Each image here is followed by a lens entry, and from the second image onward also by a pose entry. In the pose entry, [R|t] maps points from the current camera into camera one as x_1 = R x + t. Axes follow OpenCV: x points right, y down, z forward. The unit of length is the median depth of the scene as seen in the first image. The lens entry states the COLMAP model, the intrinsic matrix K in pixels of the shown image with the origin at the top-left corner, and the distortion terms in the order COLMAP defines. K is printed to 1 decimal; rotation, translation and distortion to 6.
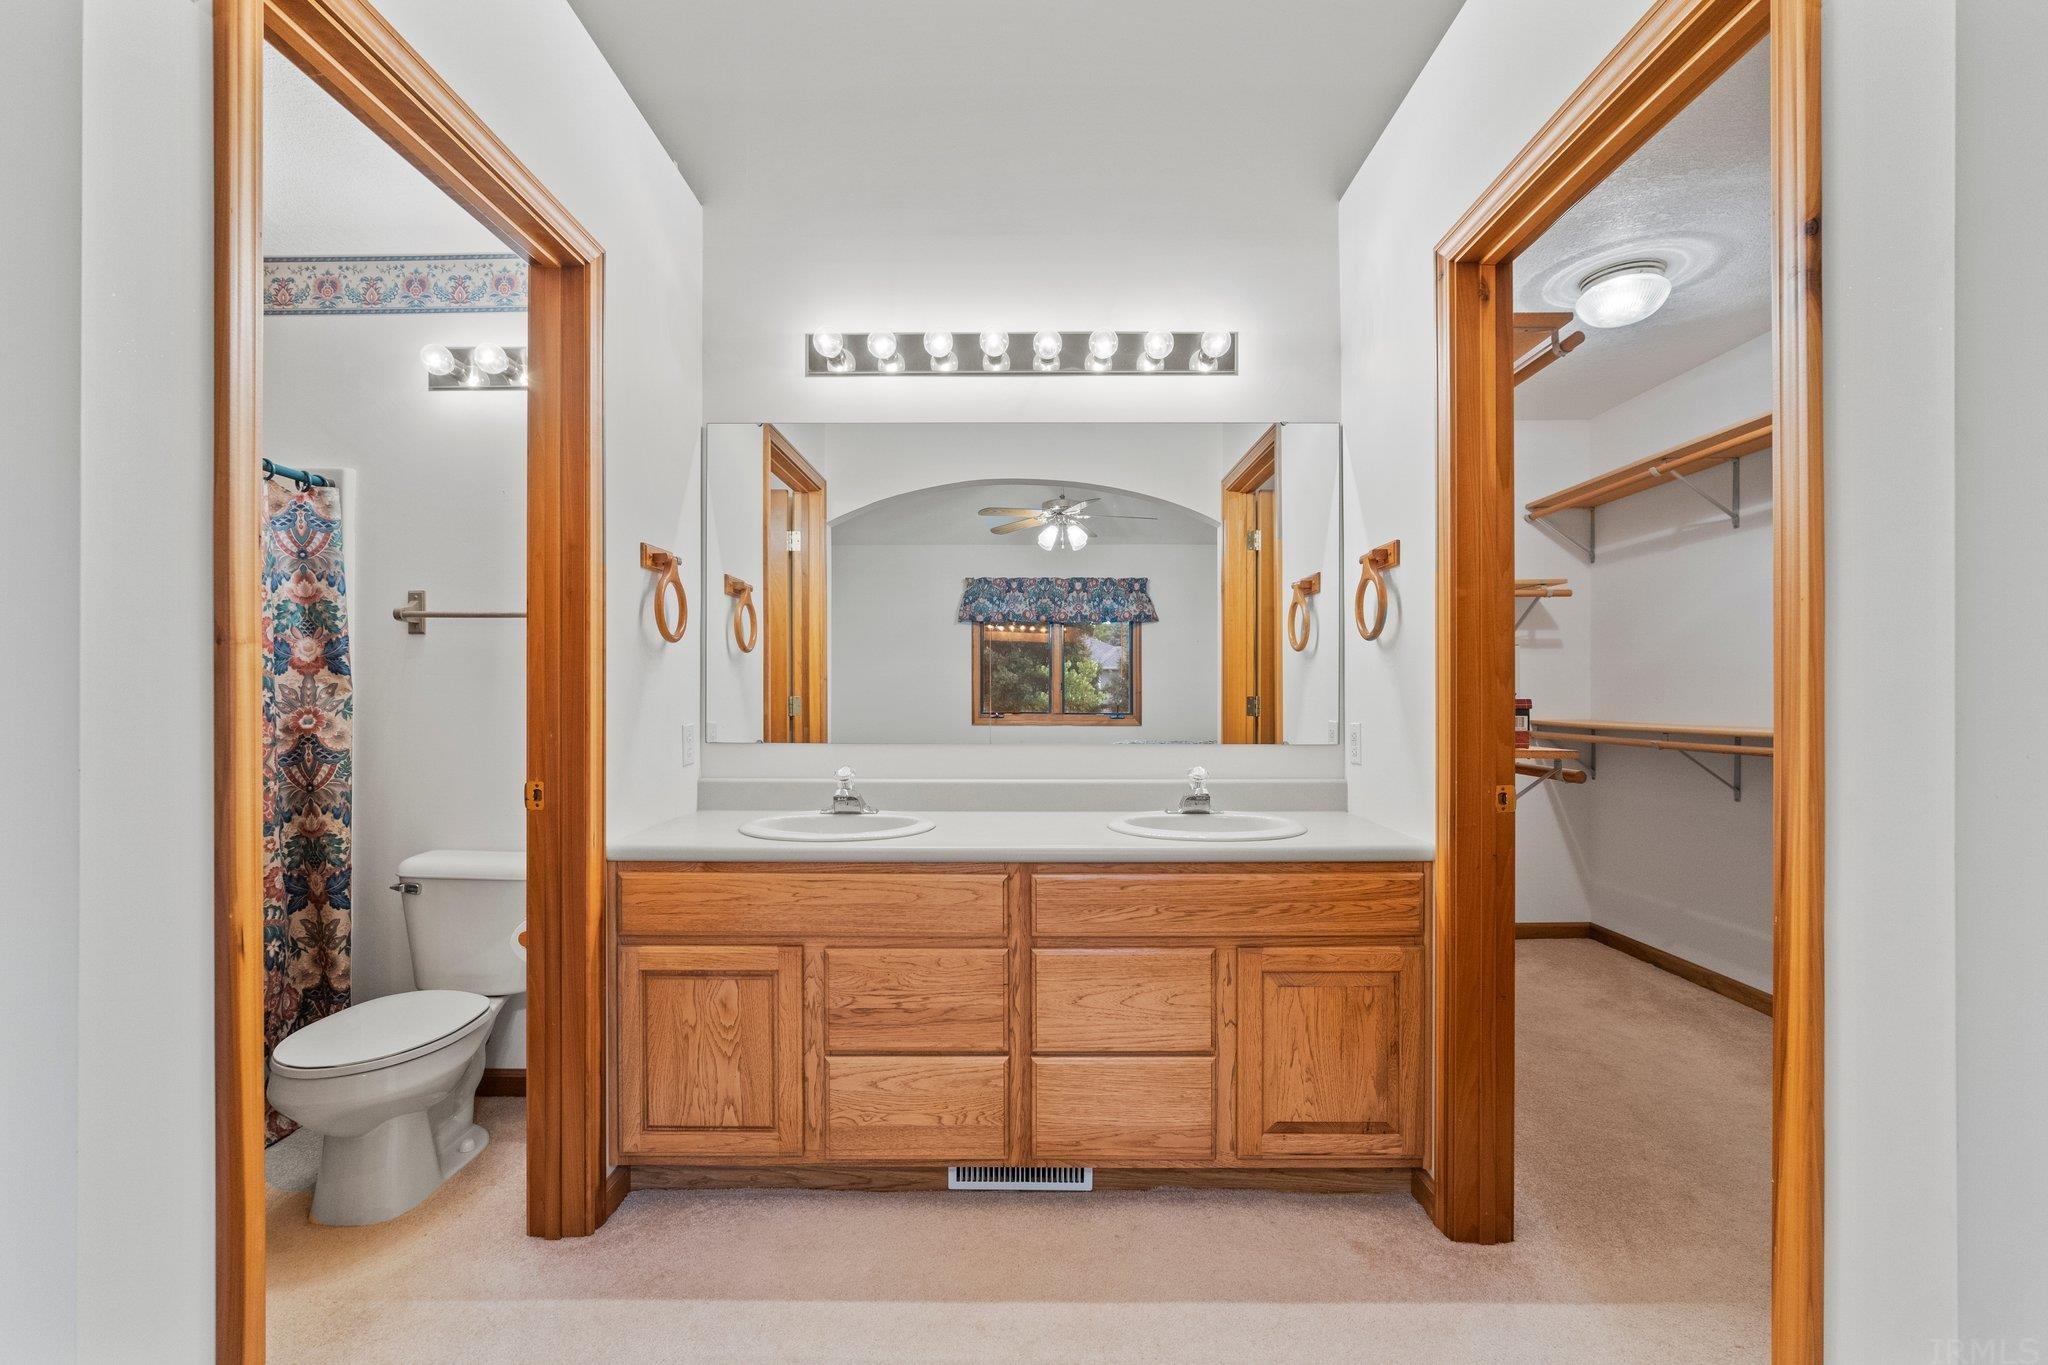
lens RADIAL K [[858.6, 0, 1028.2], [0, 858.6, 693.5], [0, 0, 1]] dist [-0.010949, 0.002426]
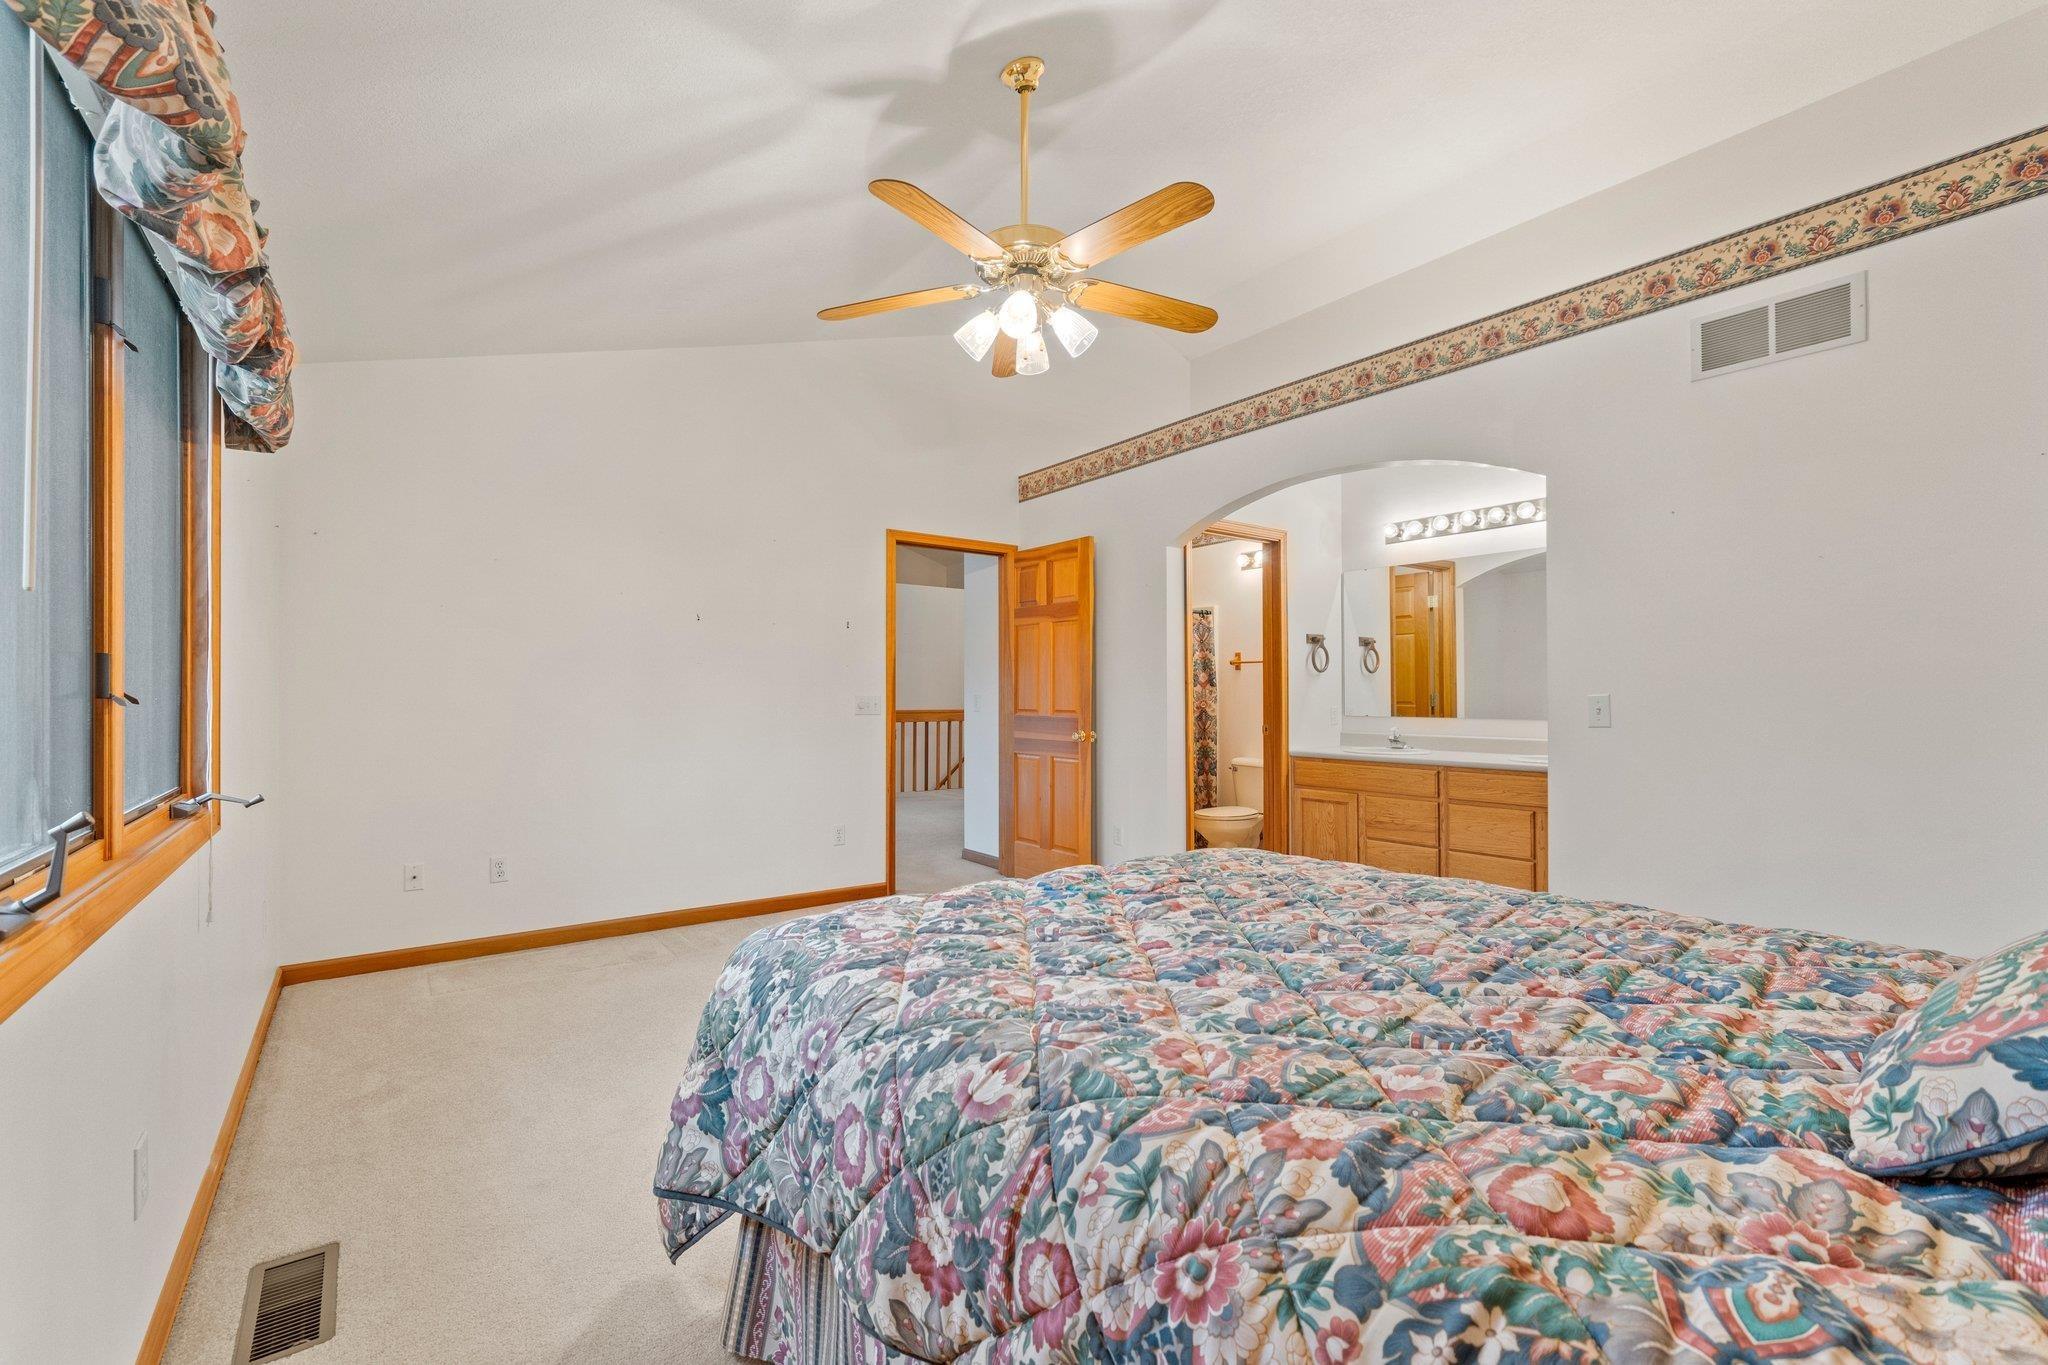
lens RADIAL K [[858.6, 0, 1021.5], [0, 858.6, 683.7], [0, 0, 1]] dist [-0.010949, 0.002426]
pose [[0.608601, -0.012348, -0.793380, 1.097449], [0.005361, 0.999920, -0.011450, -0.005132], [0.793458, 0.002715, 0.608619, -1.268779]]
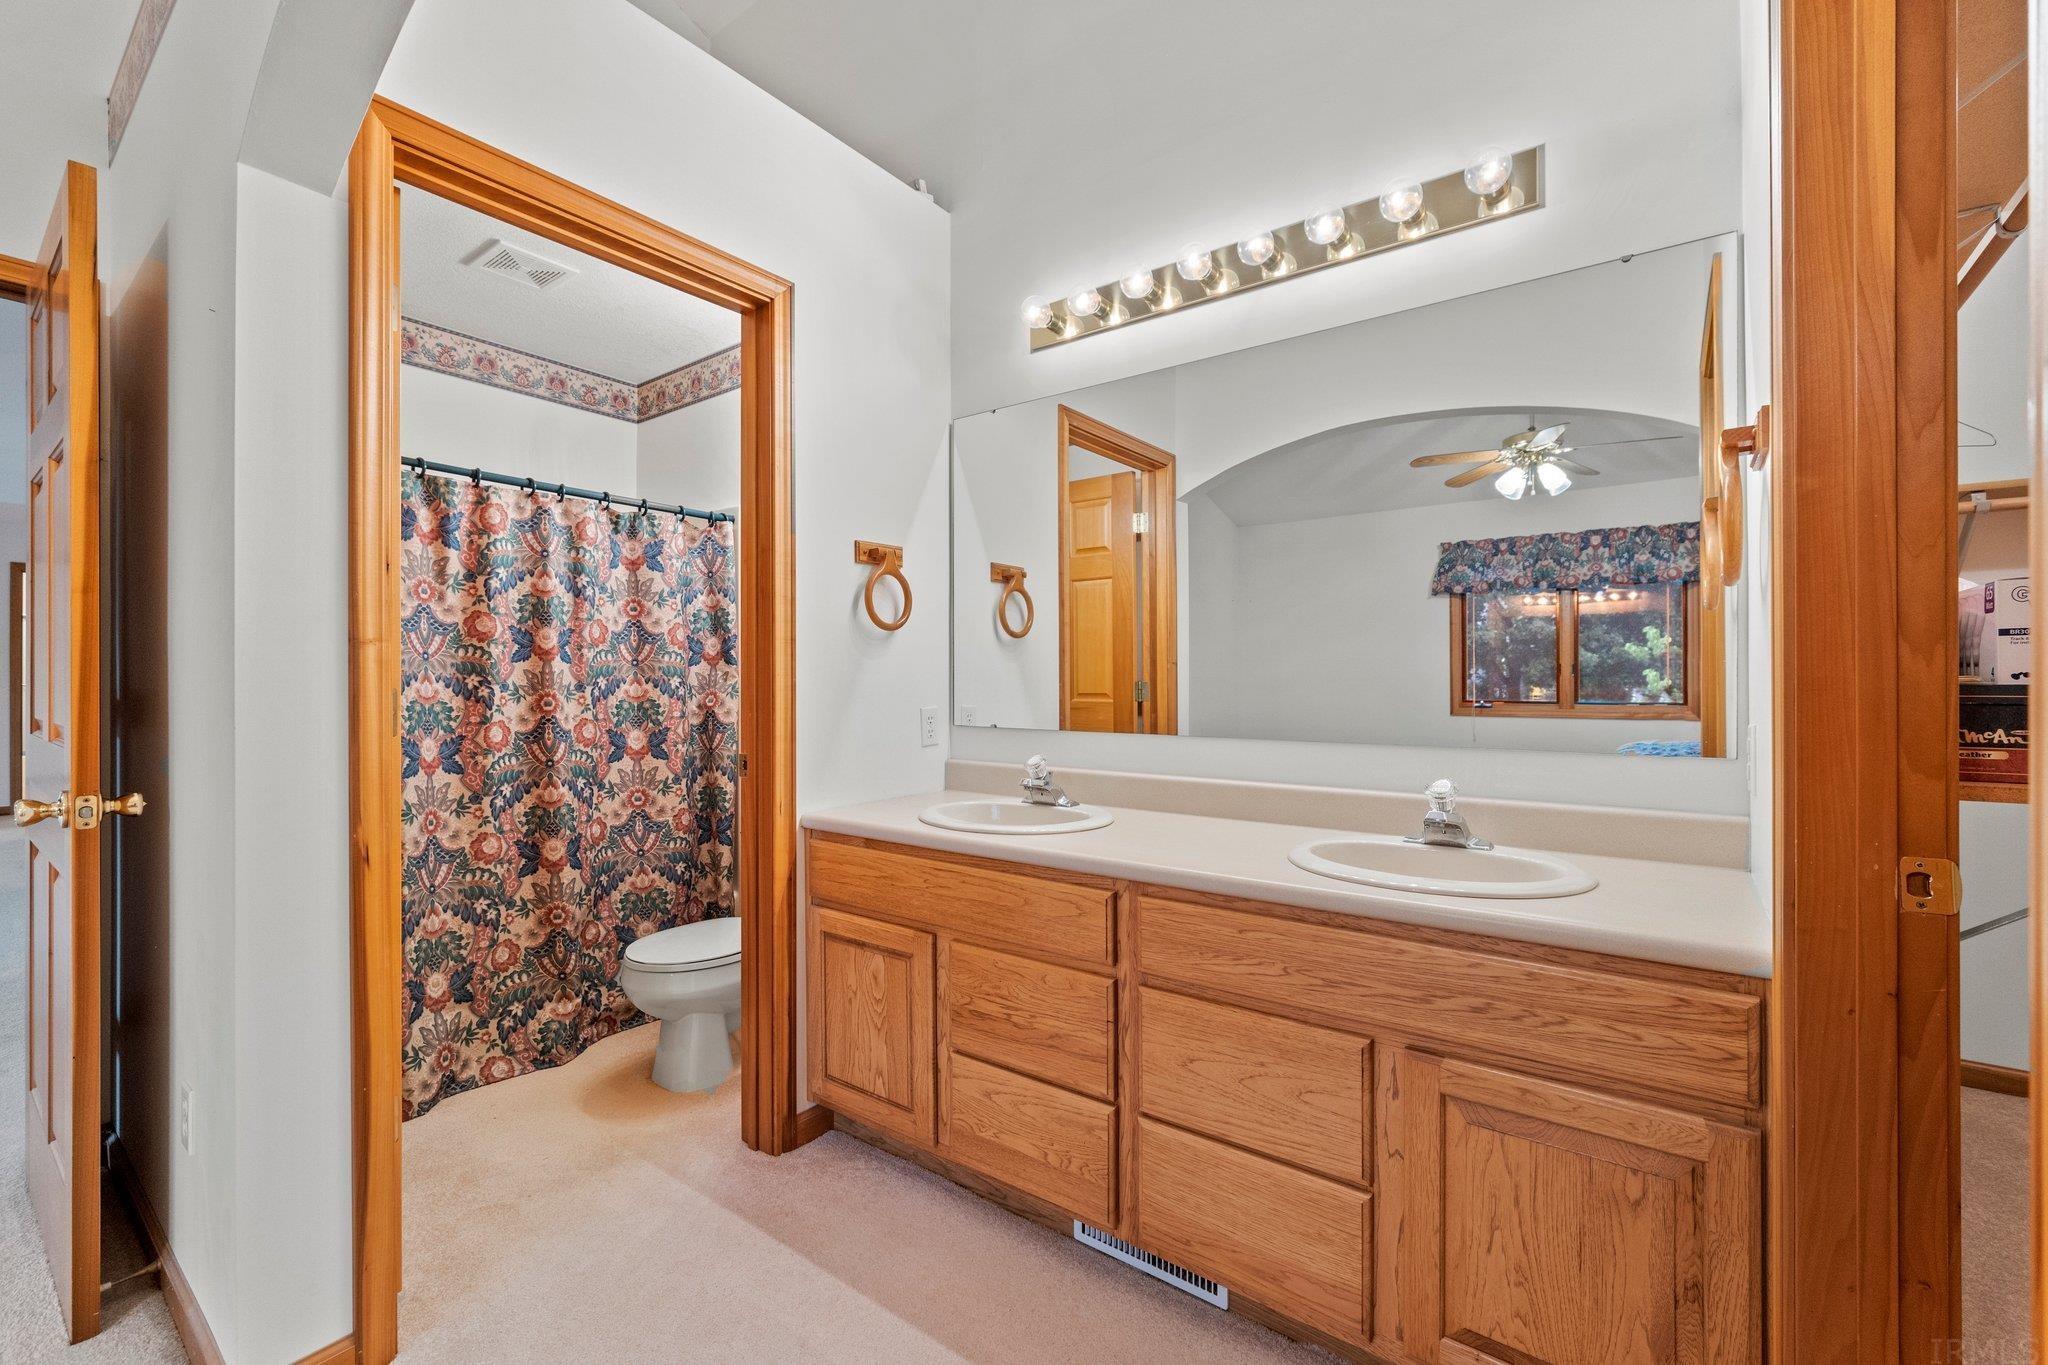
lens RADIAL K [[858.6, 0, 1014.2], [0, 858.6, 680.8], [0, 0, 1]] dist [-0.010949, 0.002426]
pose [[0.800636, -0.001132, -0.599150, 0.388102], [0.001587, 0.999999, 0.000231, 0.003232], [0.599149, -0.001136, 0.800637, 0.258418]]
